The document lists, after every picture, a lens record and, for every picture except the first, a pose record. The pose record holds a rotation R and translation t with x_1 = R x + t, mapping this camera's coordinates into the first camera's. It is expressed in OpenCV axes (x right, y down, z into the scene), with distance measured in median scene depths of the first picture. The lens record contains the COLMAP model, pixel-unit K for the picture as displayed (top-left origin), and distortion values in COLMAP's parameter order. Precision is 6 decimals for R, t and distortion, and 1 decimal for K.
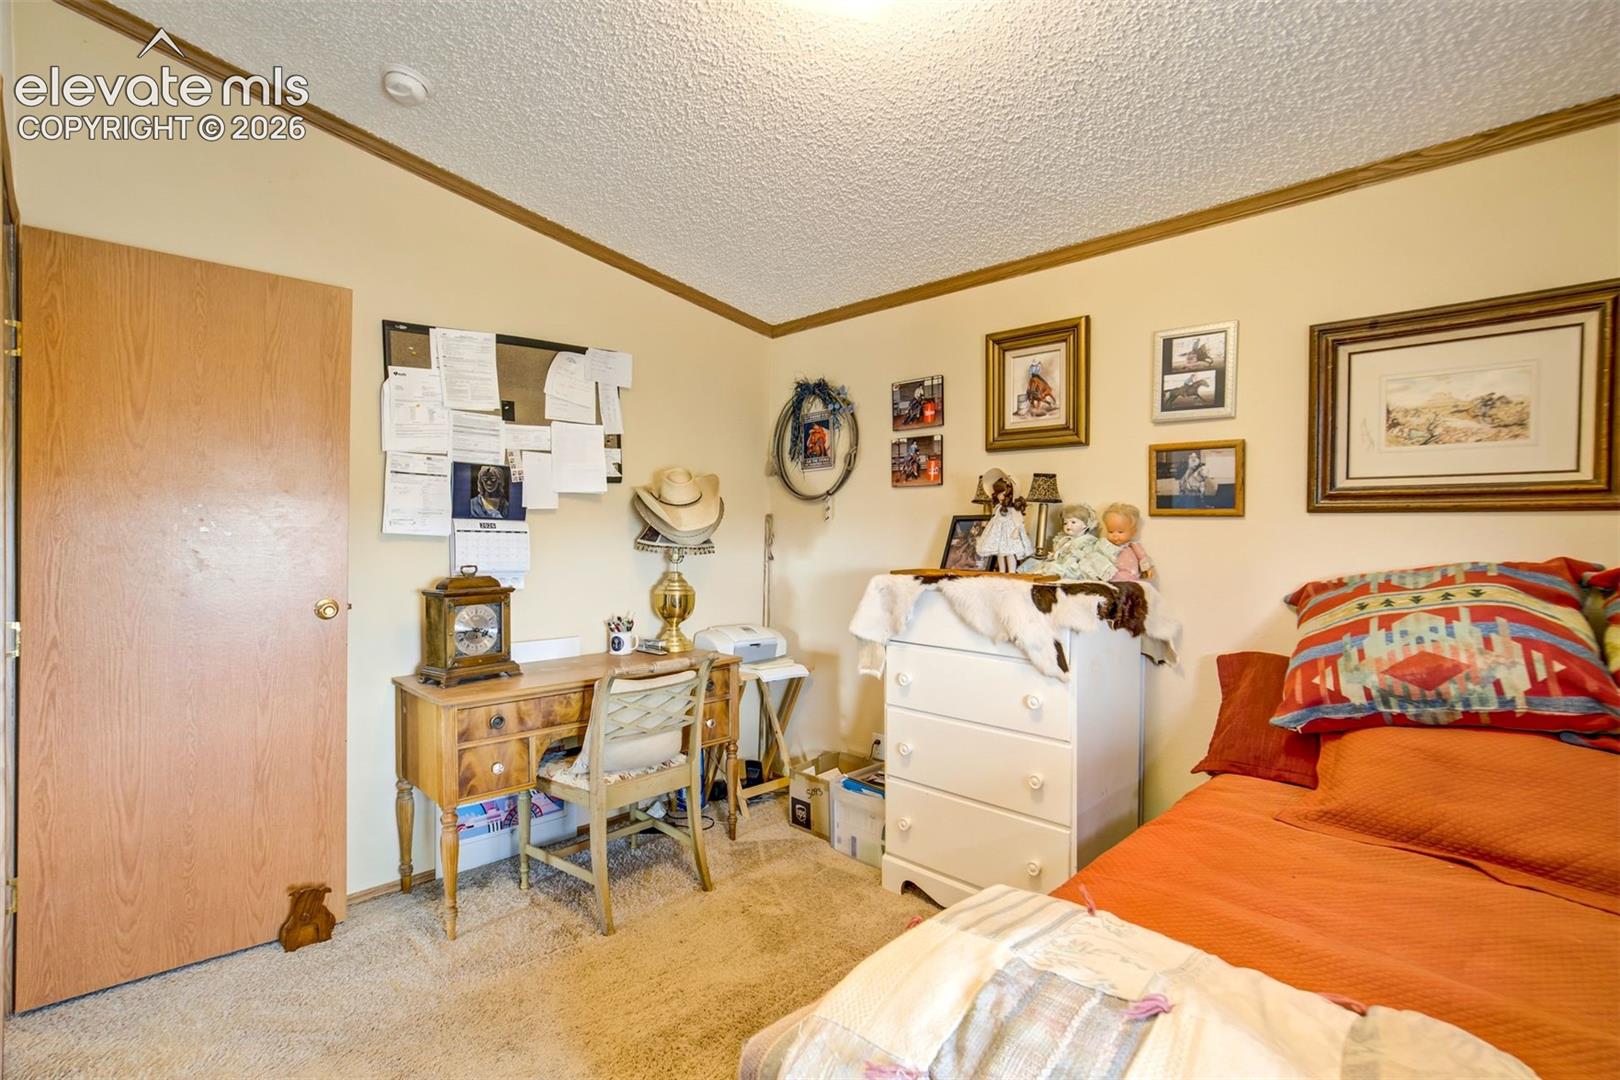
lens RADIAL K [[754.8, 0, 805.9], [0, 754.8, 539.1], [0, 0, 1]] dist [-0.041359, 0.025938]
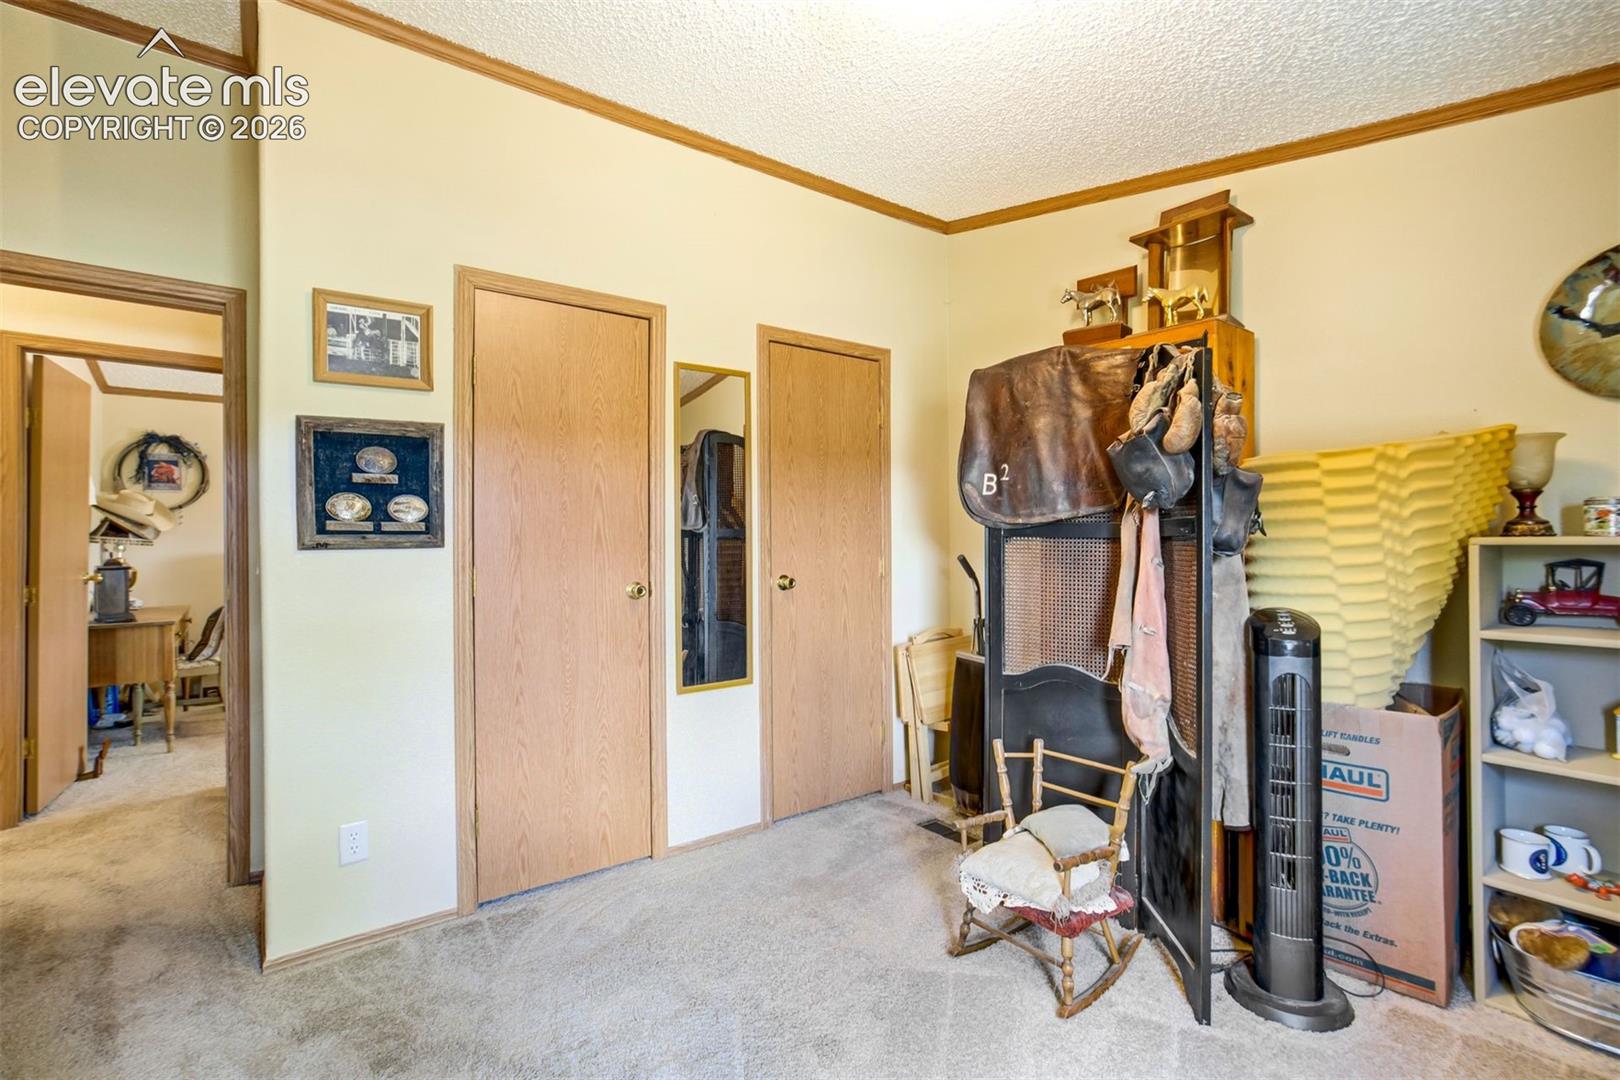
lens RADIAL K [[749.9, 0, 806.7], [0, 749.9, 537.9], [0, 0, 1]] dist [-0.039283, 0.023181]
pose [[0.144021, -0.009868, 0.989525, -1.776339], [0.014157, 0.999868, 0.007911, 0.014576], [-0.989473, 0.012870, 0.144141, -0.722730]]
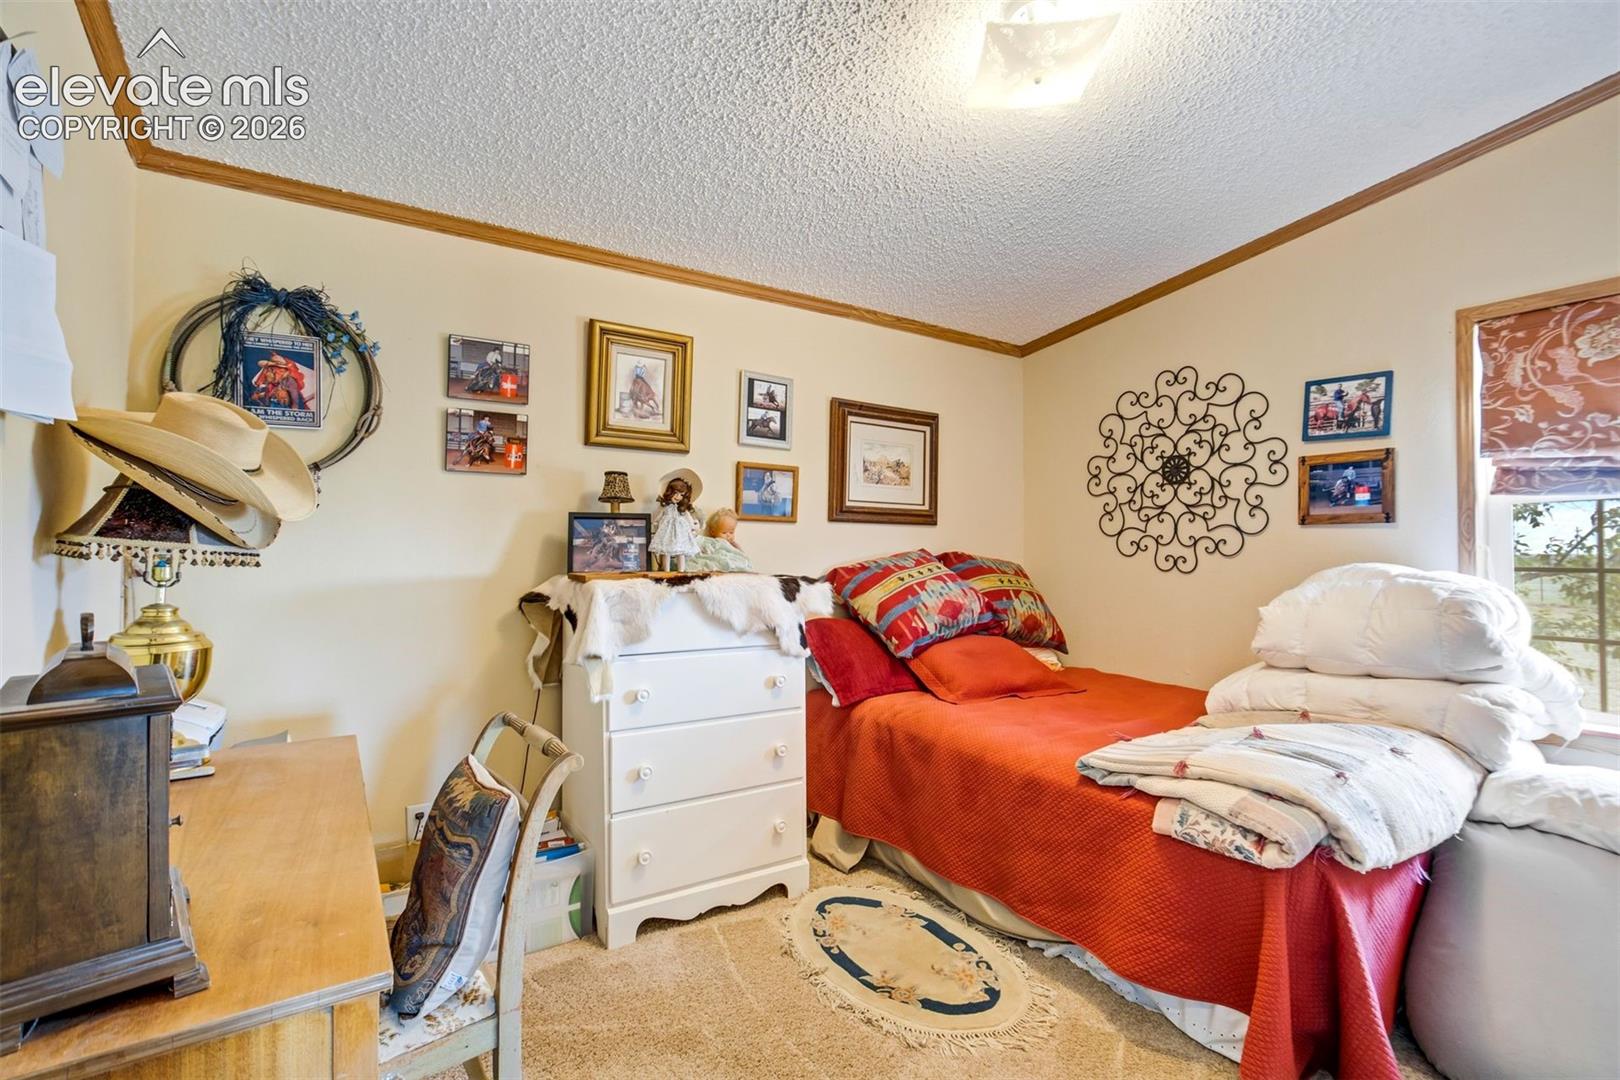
lens RADIAL K [[754.8, 0, 805.9], [0, 754.8, 539.1], [0, 0, 1]] dist [-0.041359, 0.025938]
pose [[0.206631, 0.004547, 0.978408, -0.680553], [0.001989, 0.999985, -0.005068, 0.006186], [-0.978417, 0.002993, 0.206619, 0.609817]]
